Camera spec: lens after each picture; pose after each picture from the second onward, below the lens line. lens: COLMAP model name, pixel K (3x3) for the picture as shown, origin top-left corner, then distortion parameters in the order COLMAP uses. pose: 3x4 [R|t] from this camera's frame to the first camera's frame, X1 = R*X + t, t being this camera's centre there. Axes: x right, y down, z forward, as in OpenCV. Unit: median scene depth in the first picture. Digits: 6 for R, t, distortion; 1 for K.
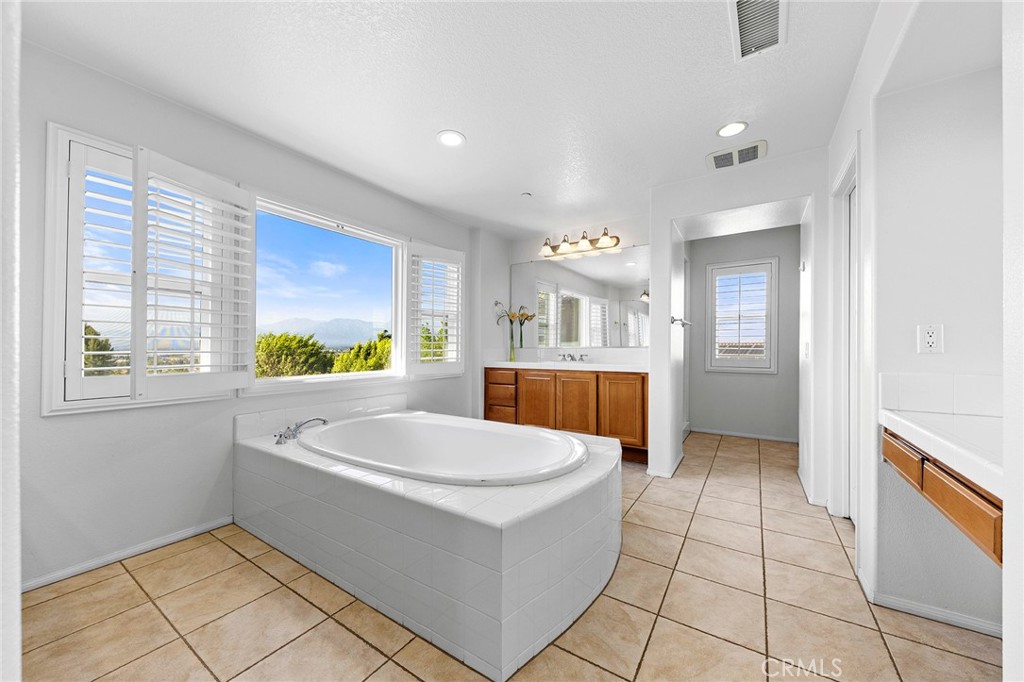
lens RADIAL K [[375.8, 0, 514.8], [0, 375.8, 348.1], [0, 0, 1]] dist [0.000179, -0.000120]
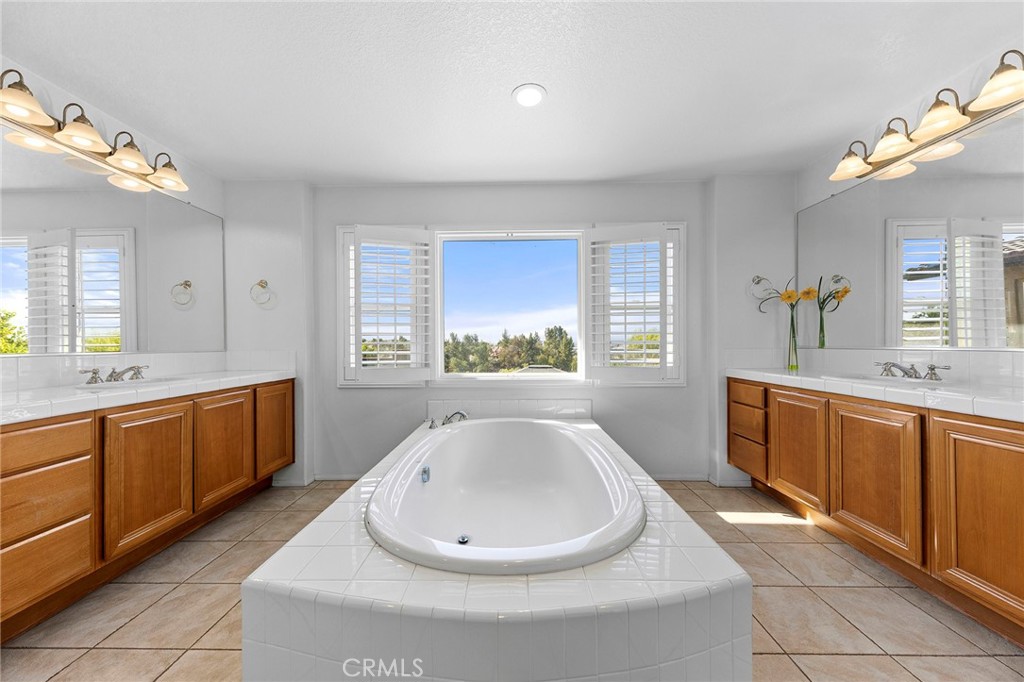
lens RADIAL K [[357.4, 0, 507.3], [0, 357.4, 345.1], [0, 0, 1]] dist [0.001728, -0.000088]
pose [[0.514892, -0.000265, -0.857255, 0.297884], [0.006702, 0.999971, 0.003716, -0.012474], [0.857229, -0.007658, 0.514879, 0.352283]]
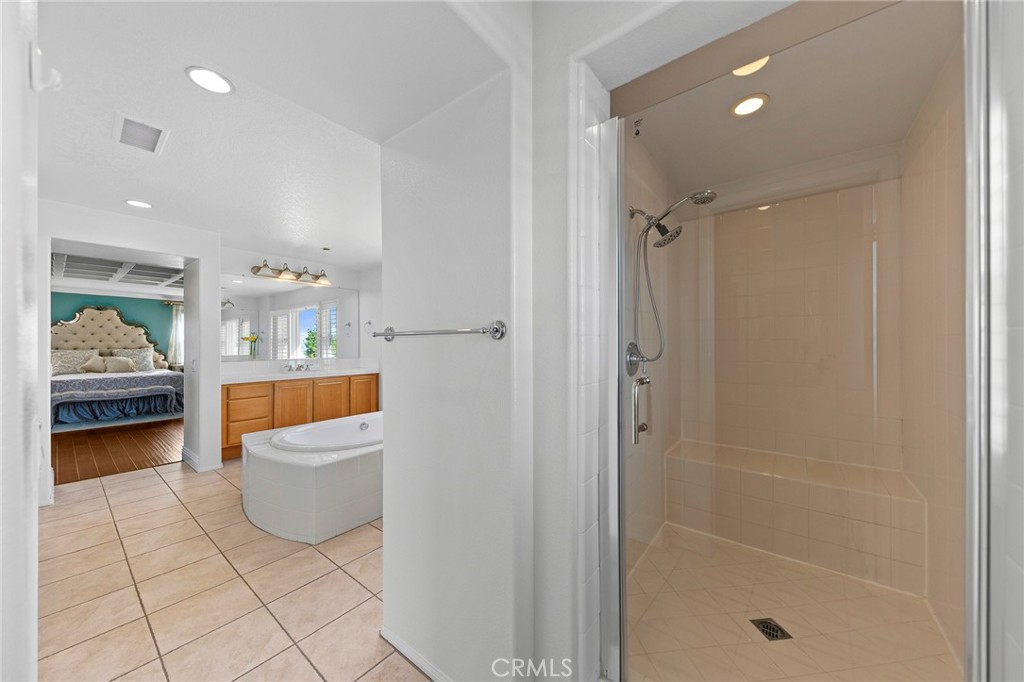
lens RADIAL K [[357.4, 0, 514.9], [0, 357.4, 343.2], [0, 0, 1]] dist [0.001728, -0.000088]
pose [[-0.093094, -0.005038, -0.995645, 1.006602], [-0.000926, 0.999987, -0.004974, -0.076362], [0.995657, 0.000459, -0.093097, 1.371475]]
